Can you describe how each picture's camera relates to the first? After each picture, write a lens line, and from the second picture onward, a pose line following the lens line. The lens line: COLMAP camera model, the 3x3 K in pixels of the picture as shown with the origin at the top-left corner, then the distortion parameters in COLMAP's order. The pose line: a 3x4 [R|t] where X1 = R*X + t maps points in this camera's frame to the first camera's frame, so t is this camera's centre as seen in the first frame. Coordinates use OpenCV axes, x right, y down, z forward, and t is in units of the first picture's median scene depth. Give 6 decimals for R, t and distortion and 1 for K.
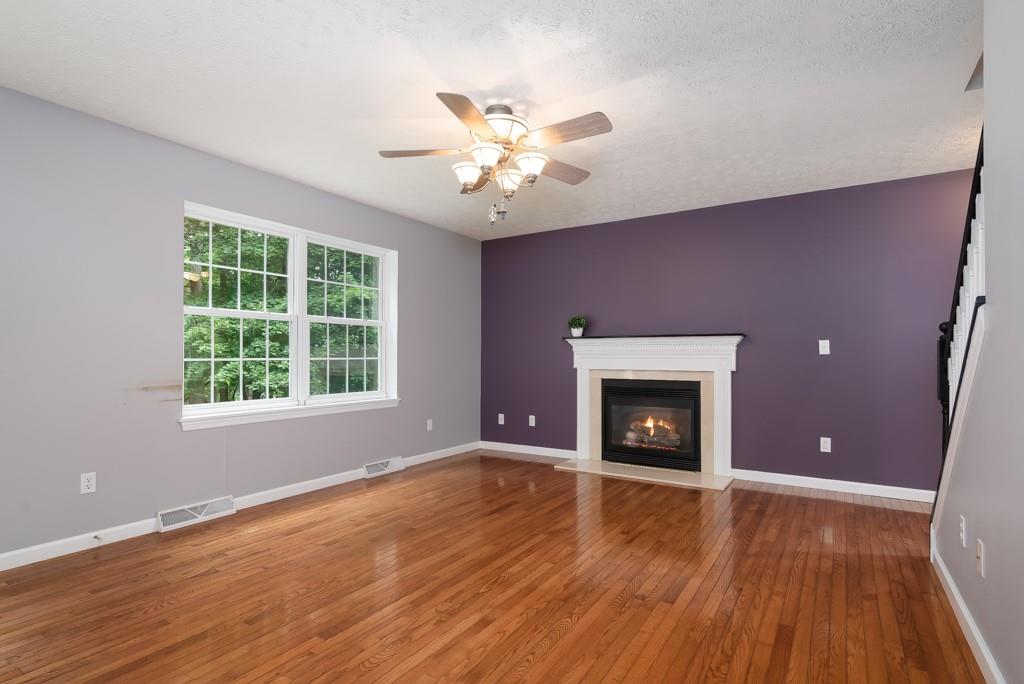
lens RADIAL K [[515.1, 0, 513.0], [0, 515.1, 337.0], [0, 0, 1]] dist [0.002162, 0.000862]
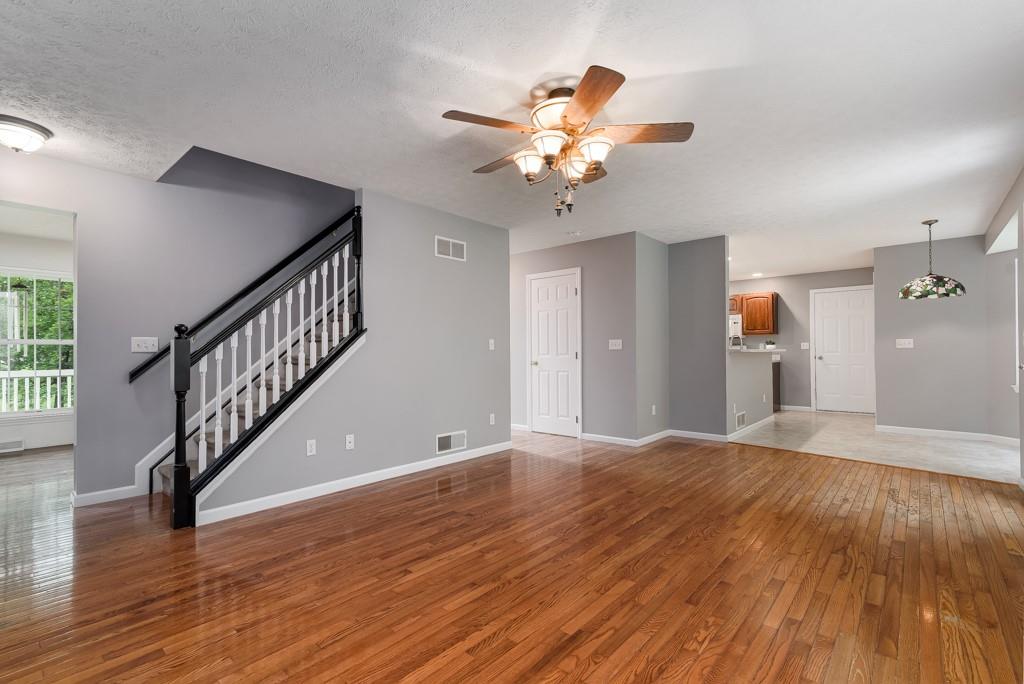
lens RADIAL K [[466.6, 0, 508.9], [0, 466.6, 348.8], [0, 0, 1]] dist [0.011102, -0.000467]
pose [[-0.987754, 0.005628, 0.155915, -0.038354], [-0.001693, 0.998904, -0.046782, 0.046926], [-0.156007, -0.046473, -0.986662, 1.171000]]
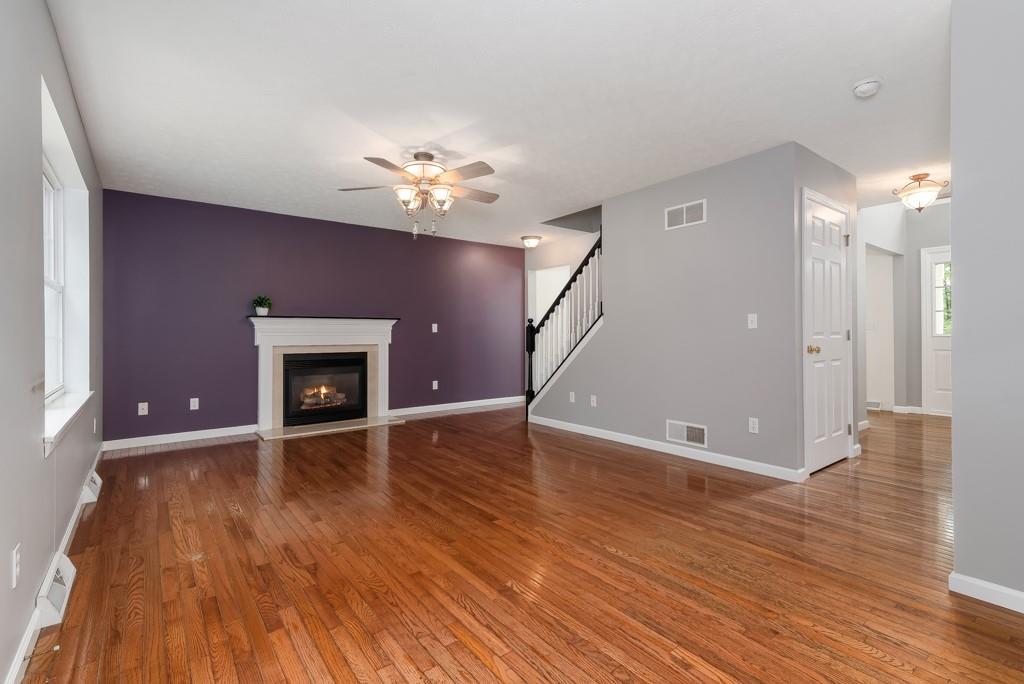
lens RADIAL K [[470.6, 0, 509.9], [0, 470.6, 335.4], [0, 0, 1]] dist [0.013578, 0.000026]
pose [[0.347455, -0.006843, 0.937672, -0.707364], [-0.030007, 0.999380, 0.018413, 0.008051], [-0.937216, -0.034534, 0.347034, 0.217751]]
